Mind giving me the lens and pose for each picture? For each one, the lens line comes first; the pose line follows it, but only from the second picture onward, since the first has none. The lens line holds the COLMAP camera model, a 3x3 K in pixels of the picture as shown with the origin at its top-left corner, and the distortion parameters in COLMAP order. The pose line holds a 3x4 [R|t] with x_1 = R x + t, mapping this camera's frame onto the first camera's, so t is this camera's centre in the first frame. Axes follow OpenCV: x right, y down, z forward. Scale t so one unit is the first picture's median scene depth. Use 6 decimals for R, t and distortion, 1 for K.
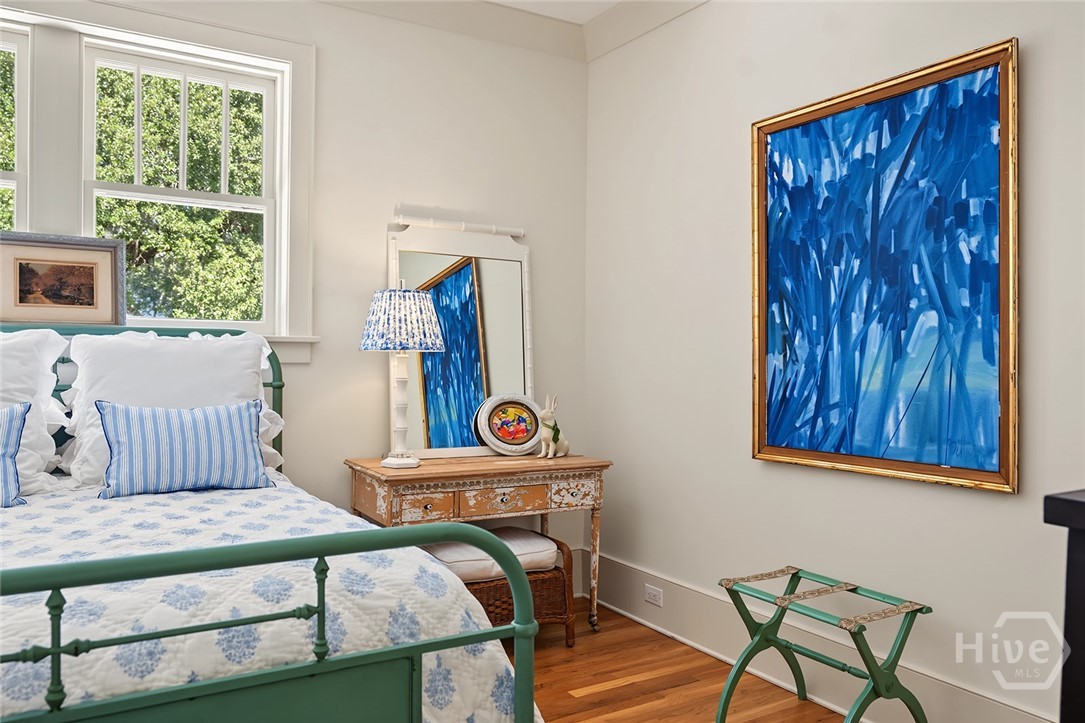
lens RADIAL K [[810.3, 0, 538.0], [0, 810.3, 368.4], [0, 0, 1]] dist [-0.005731, 0.008716]
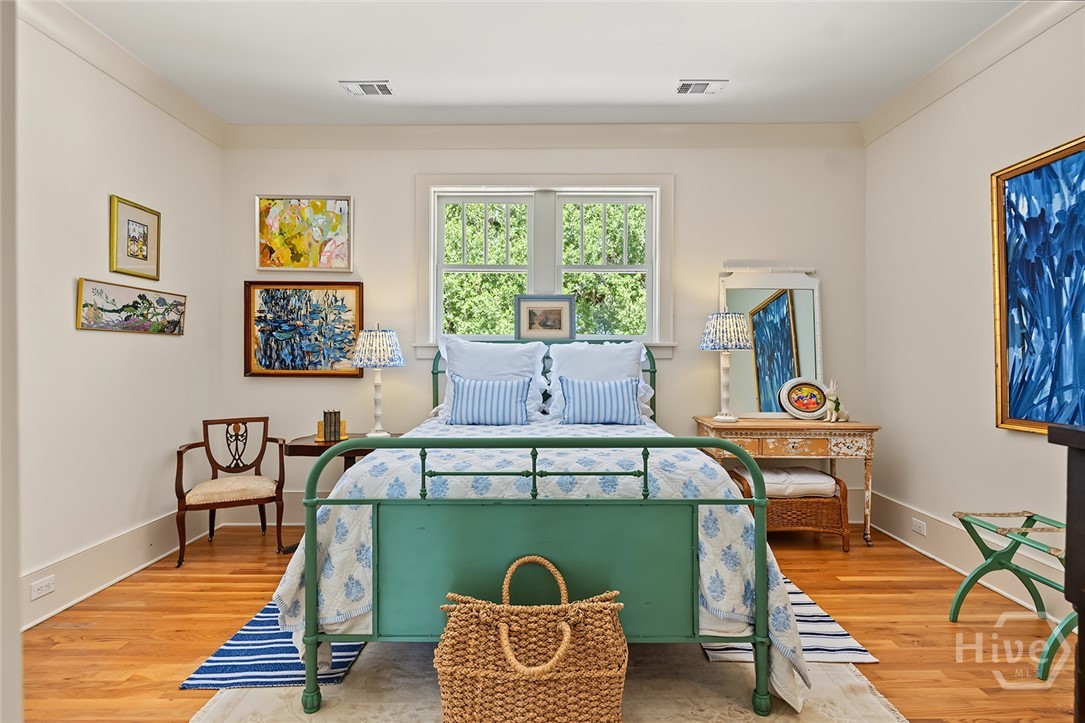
lens RADIAL K [[559.7, 0, 541.5], [0, 559.7, 356.5], [0, 0, 1]] dist [-0.000687, 0.000415]
pose [[0.846387, -0.010842, -0.532458, 0.132685], [-0.000167, 0.999787, -0.020623, 0.015827], [0.532568, 0.017544, 0.846205, -0.170235]]
